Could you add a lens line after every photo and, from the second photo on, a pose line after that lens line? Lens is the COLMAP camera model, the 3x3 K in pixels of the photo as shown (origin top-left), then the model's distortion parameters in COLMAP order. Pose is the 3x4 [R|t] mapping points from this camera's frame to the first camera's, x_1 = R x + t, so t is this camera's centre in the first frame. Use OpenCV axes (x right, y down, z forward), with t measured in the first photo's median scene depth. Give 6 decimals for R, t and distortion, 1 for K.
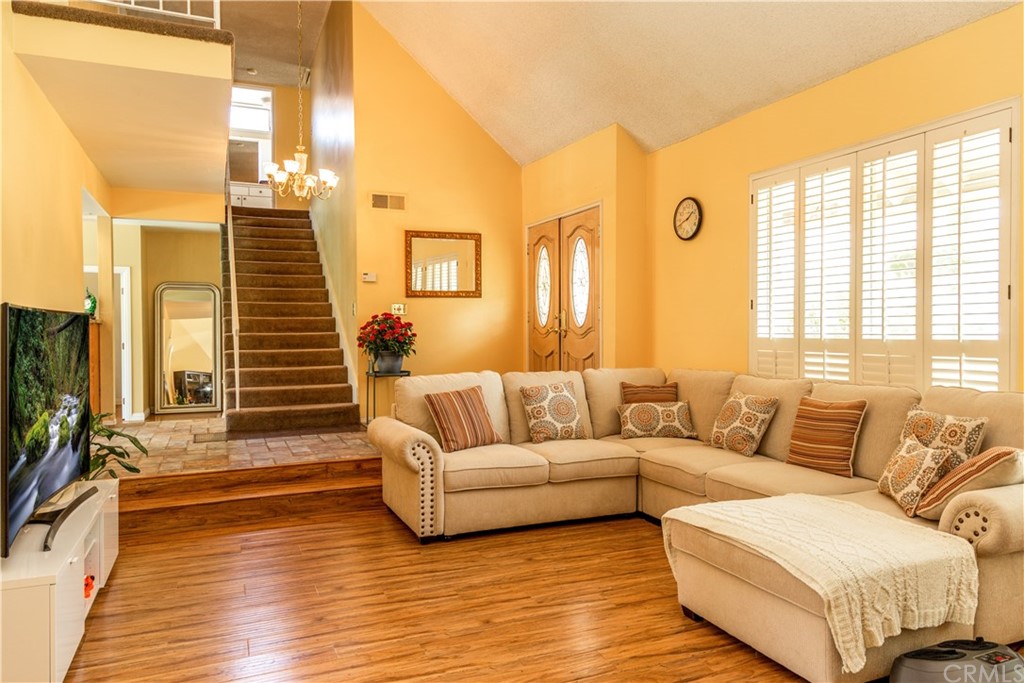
lens RADIAL K [[689.0, 0, 512.0], [0, 689.0, 341.5], [0, 0, 1]] dist [0.013049, -0.007695]
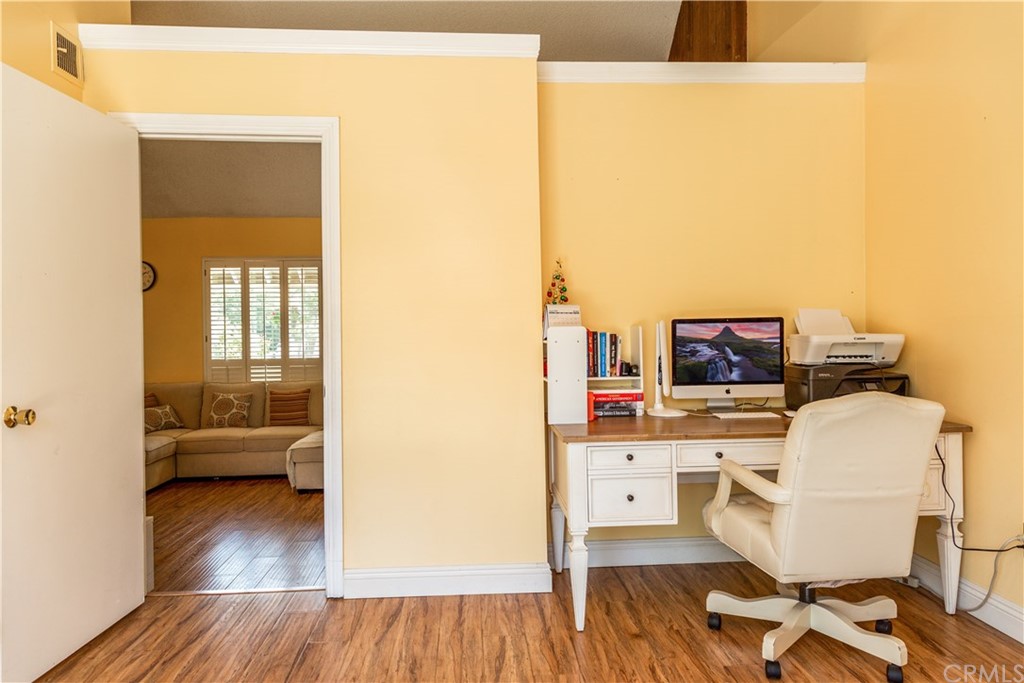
lens RADIAL K [[689.0, 0, 512.0], [0, 689.0, 341.5], [0, 0, 1]] dist [0.013049, -0.007695]
pose [[0.333906, -0.013645, 0.942508, -1.077834], [0.028596, 0.999582, 0.004340, -0.040292], [-0.942173, 0.025503, 0.334156, -0.226530]]
